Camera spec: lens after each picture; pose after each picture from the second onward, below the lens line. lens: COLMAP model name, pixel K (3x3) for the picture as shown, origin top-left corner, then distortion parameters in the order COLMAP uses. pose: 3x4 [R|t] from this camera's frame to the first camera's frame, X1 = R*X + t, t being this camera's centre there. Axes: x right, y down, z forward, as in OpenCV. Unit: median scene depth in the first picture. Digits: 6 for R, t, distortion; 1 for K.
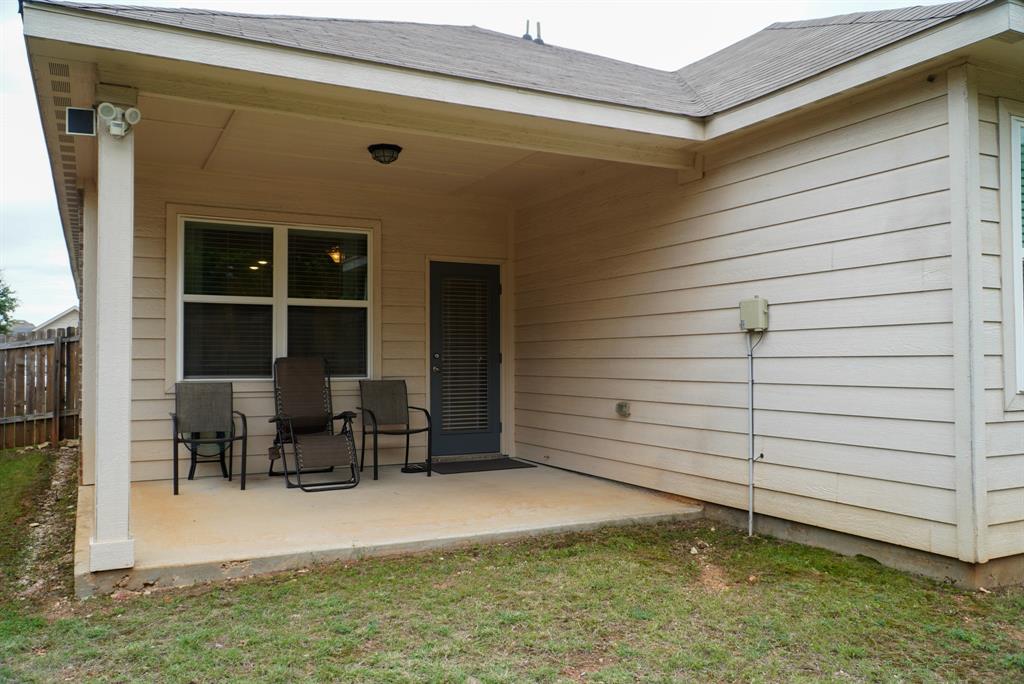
lens RADIAL K [[813.5, 0, 514.5], [0, 813.5, 342.5], [0, 0, 1]] dist [0.017287, -0.006869]
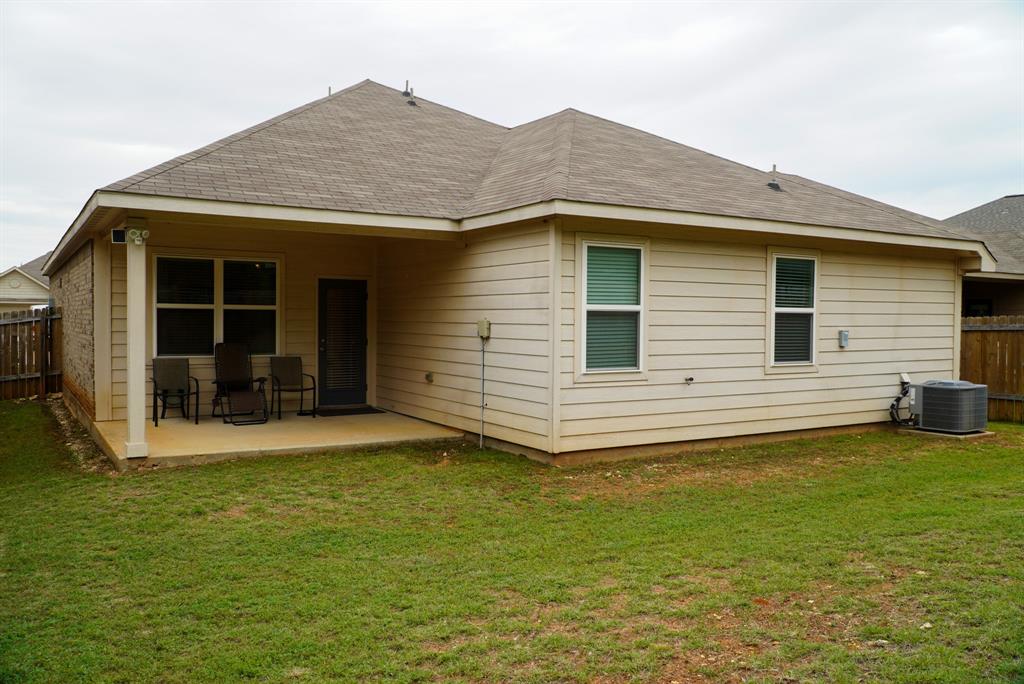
lens RADIAL K [[813.5, 0, 509.9], [0, 813.5, 341.2], [0, 0, 1]] dist [0.017287, -0.006869]
pose [[0.997533, 0.010581, 0.069403, 0.182141], [-0.014159, 0.998585, 0.051267, -0.080913], [-0.068762, -0.052124, 0.996270, -0.673888]]
